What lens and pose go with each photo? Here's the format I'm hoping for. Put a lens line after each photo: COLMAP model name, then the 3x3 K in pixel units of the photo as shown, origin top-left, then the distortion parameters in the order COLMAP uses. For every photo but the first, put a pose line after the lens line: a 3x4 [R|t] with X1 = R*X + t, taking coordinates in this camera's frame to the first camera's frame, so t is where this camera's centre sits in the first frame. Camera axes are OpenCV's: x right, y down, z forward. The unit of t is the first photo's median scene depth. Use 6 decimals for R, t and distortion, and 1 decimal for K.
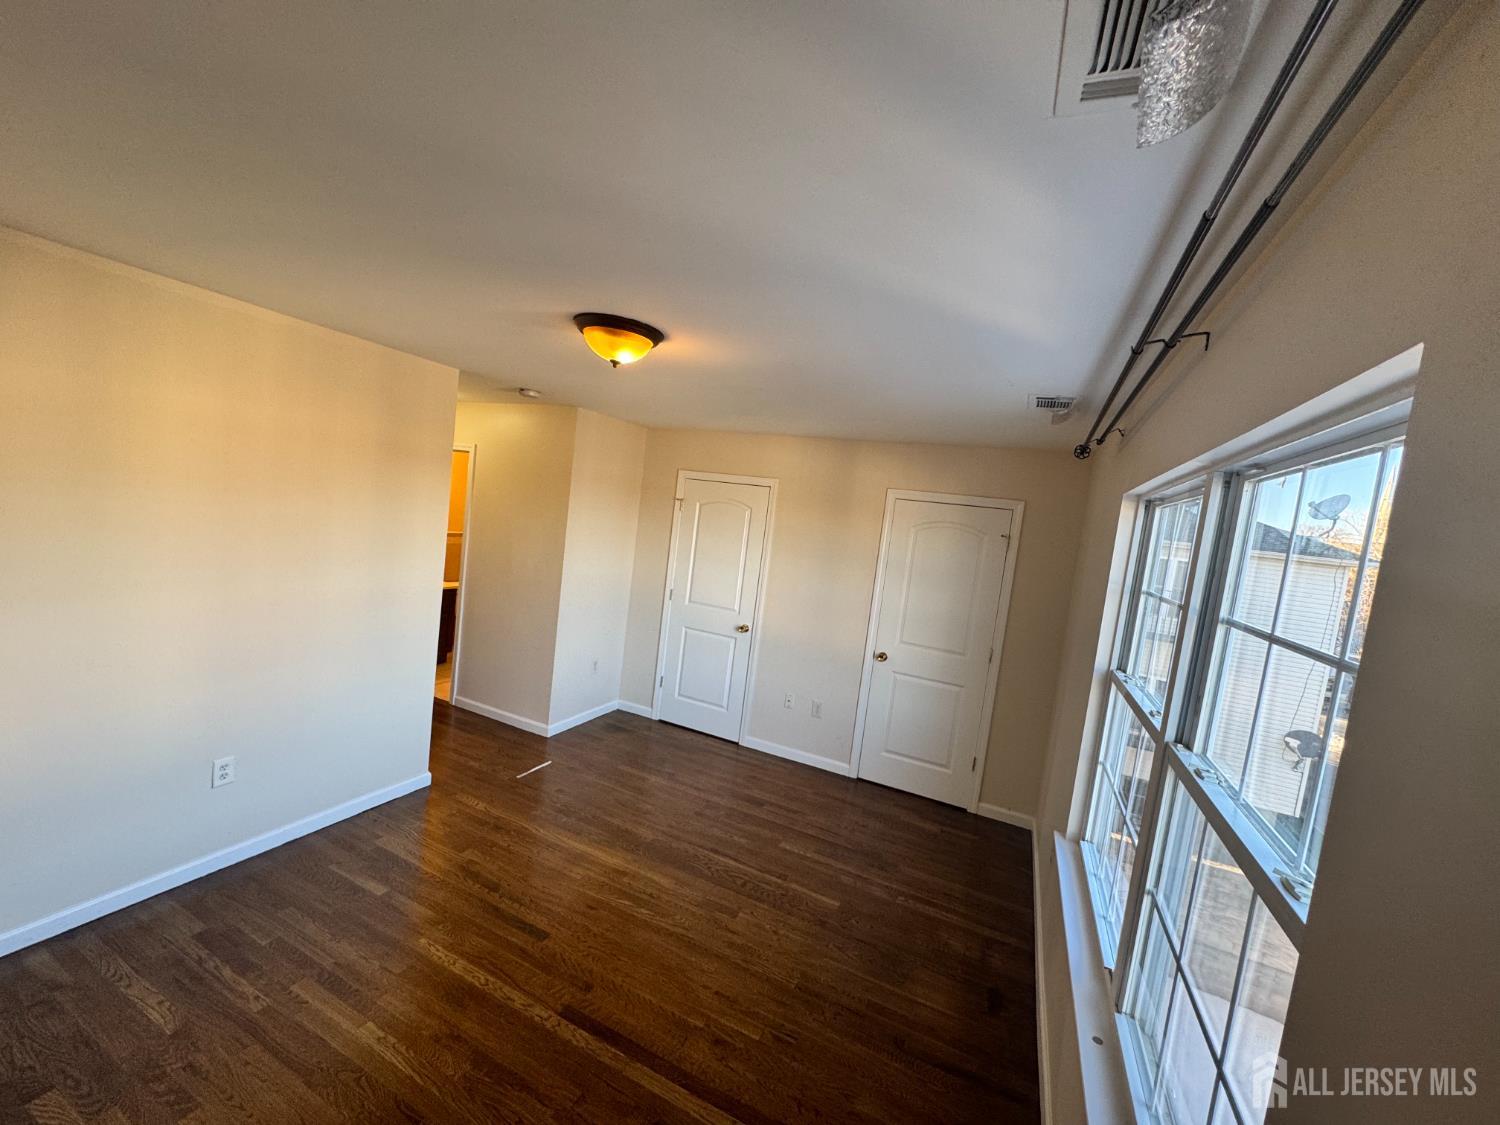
lens RADIAL K [[597.9, 0, 750.0], [0, 597.9, 562.5], [0, 0, 1]] dist [-0.000932, -0.000224]
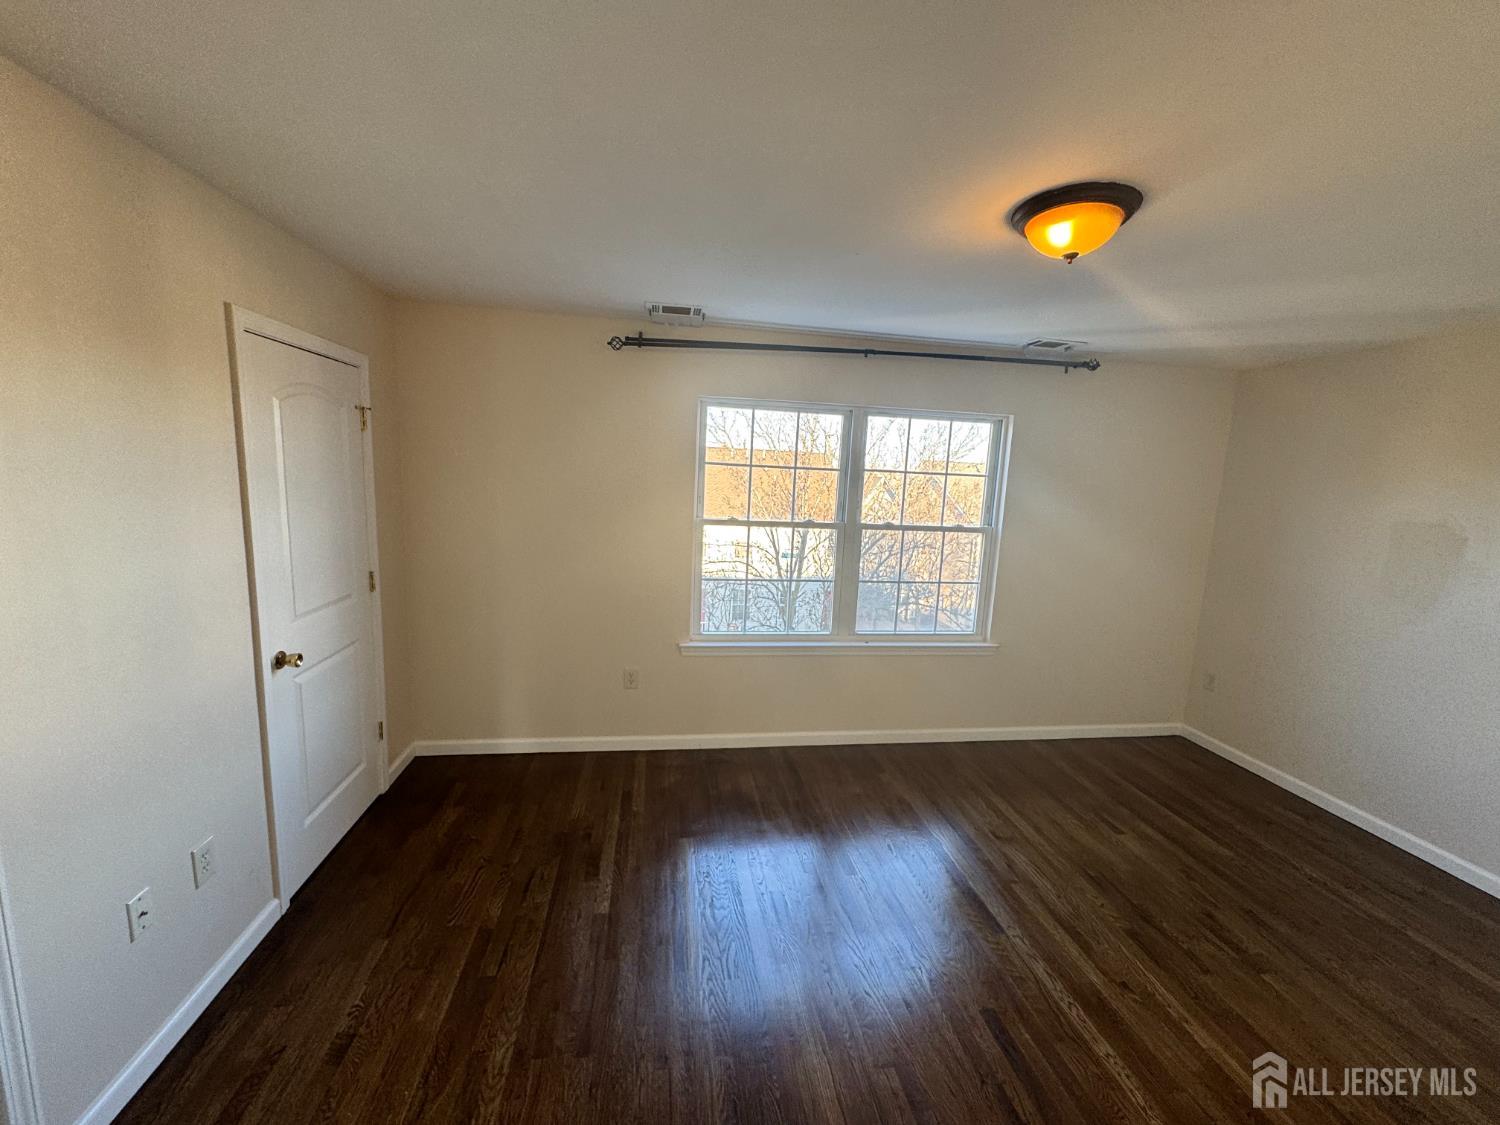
lens RADIAL K [[597.9, 0, 750.0], [0, 597.9, 562.5], [0, 0, 1]] dist [-0.000932, -0.000224]
pose [[-0.540061, -0.266557, 0.798300, -0.375842], [-0.040859, 0.955706, 0.291474, -0.084998], [-0.840634, 0.124796, -0.527030, 0.935646]]
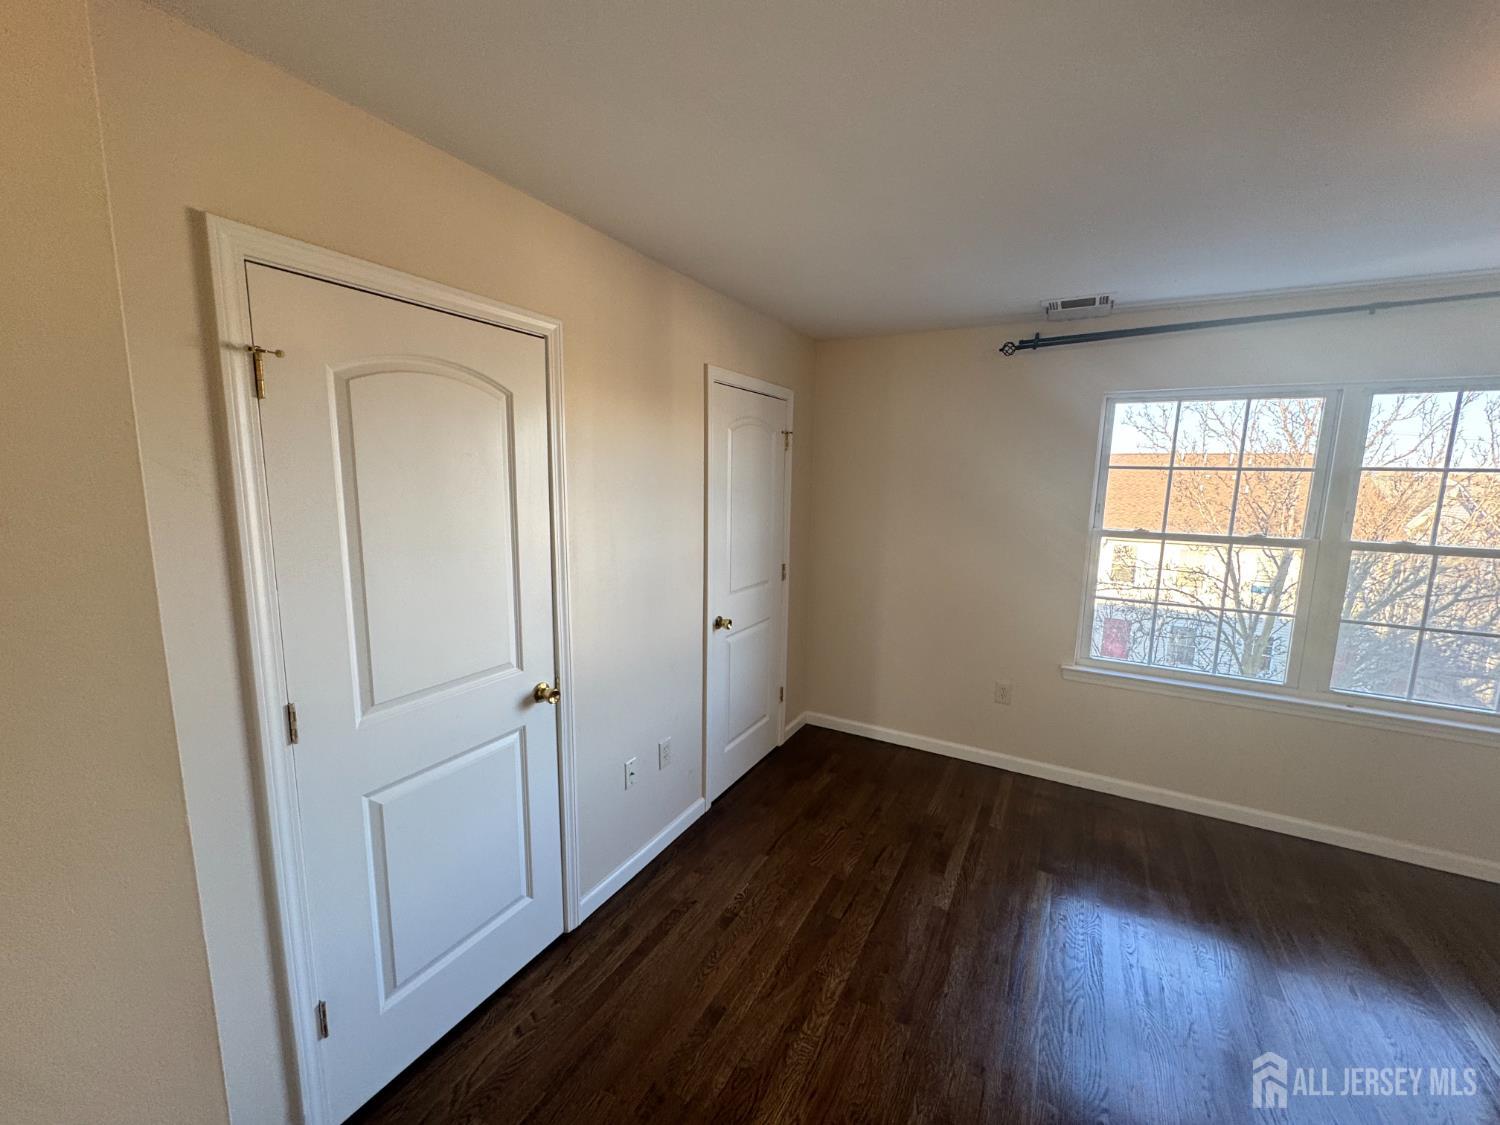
lens RADIAL K [[599.0, 0, 750.0], [0, 599.0, 562.5], [0, 0, 1]] dist [-0.003720, -0.000057]
pose [[0.074917, -0.261598, 0.962265, -0.417663], [0.073749, 0.963788, 0.256270, -0.080995], [-0.994459, 0.051767, 0.091496, 0.911503]]
